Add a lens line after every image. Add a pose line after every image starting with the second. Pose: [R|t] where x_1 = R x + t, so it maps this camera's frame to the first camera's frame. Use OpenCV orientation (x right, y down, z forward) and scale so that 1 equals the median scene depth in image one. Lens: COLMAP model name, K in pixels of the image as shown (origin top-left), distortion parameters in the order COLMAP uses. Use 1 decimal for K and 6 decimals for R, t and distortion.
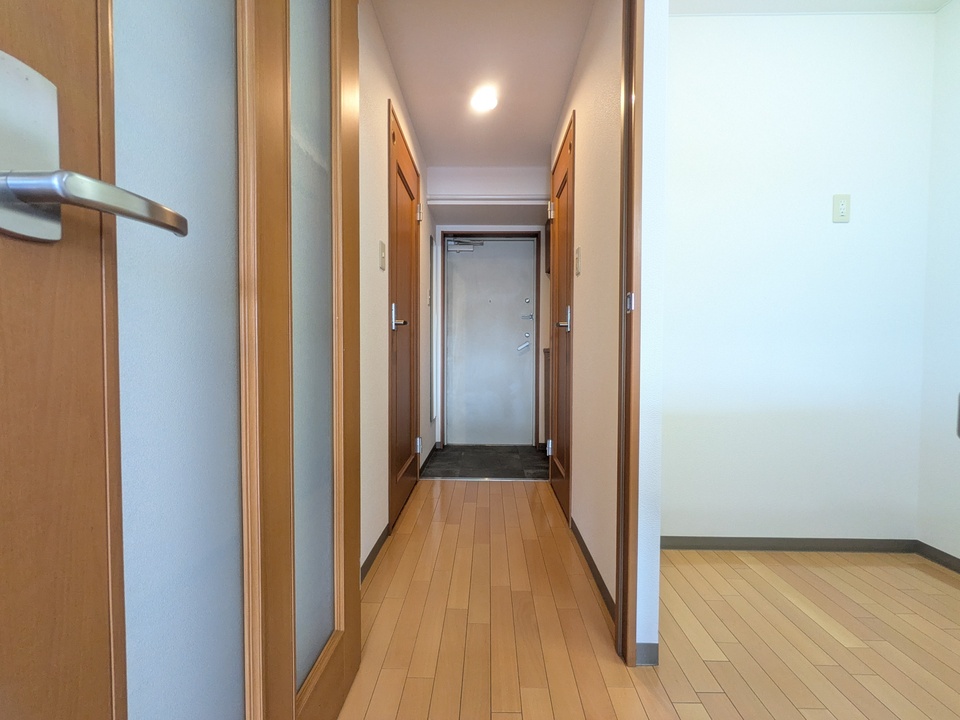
lens RADIAL K [[383.6, 0, 484.2], [0, 383.6, 362.0], [0, 0, 1]] dist [0.001086, -0.000249]
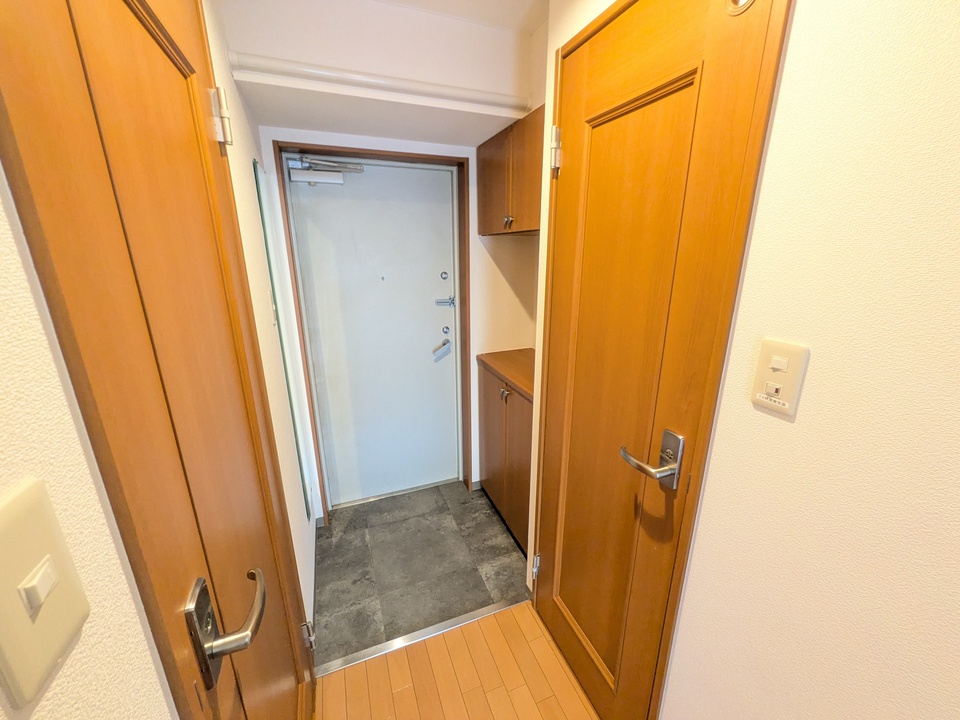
lens RADIAL K [[380.7, 0, 483.6], [0, 380.7, 358.0], [0, 0, 1]] dist [-0.018881, -0.000019]
pose [[0.922850, -0.112245, 0.368442, -0.072367], [0.015450, 0.966612, 0.255778, -0.194634], [-0.384851, -0.230352, 0.893772, 0.413895]]
